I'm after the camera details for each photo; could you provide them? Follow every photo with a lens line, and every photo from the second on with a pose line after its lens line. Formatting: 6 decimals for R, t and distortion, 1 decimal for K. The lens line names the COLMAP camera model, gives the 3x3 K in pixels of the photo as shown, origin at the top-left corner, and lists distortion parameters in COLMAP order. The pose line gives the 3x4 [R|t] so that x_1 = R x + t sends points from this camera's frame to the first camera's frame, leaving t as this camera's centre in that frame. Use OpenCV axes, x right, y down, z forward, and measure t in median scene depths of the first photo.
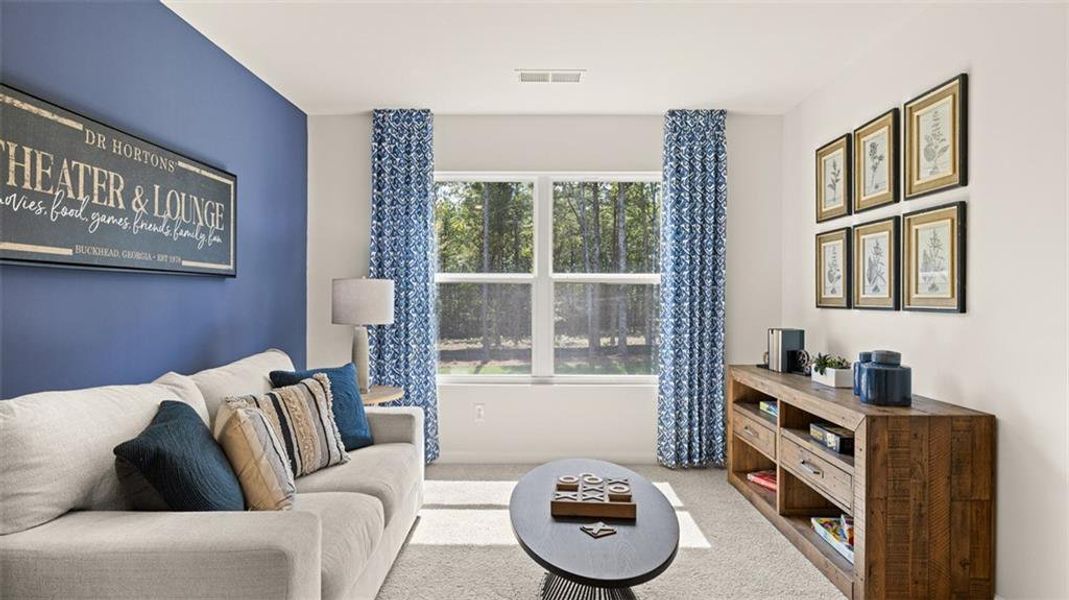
lens RADIAL K [[589.0, 0, 534.5], [0, 589.0, 300.0], [0, 0, 1]] dist [0.000421, -0.000138]
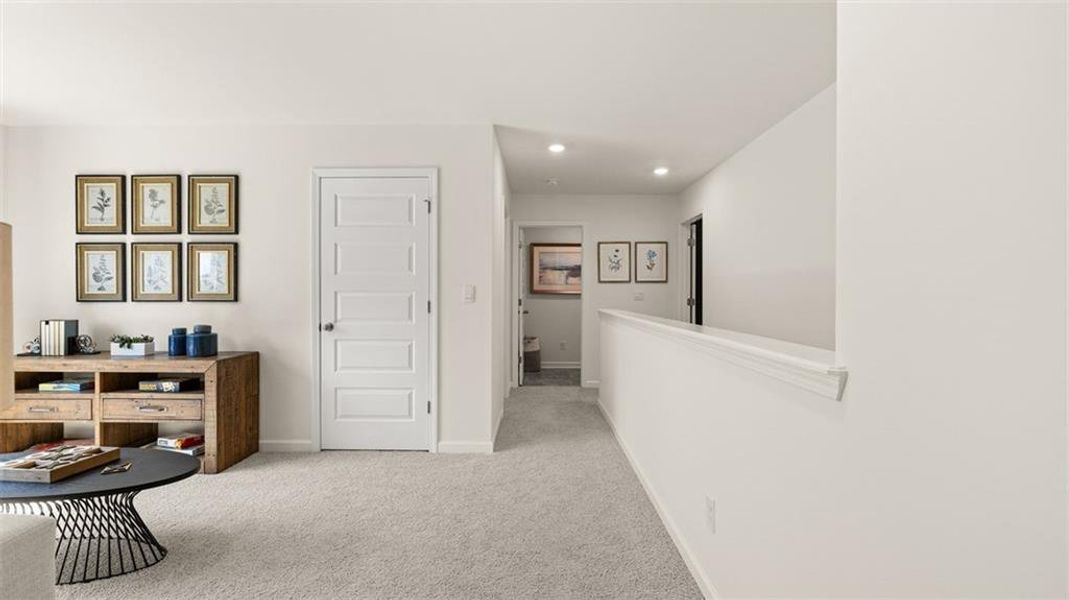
lens RADIAL K [[450.9, 0, 527.1], [0, 450.9, 299.5], [0, 0, 1]] dist [0.000836, 0.000039]
pose [[0.026708, -0.015701, 0.999520, -0.597322], [0.004991, 0.999866, 0.015574, -0.002471], [-0.999631, 0.004573, 0.026783, 0.028888]]
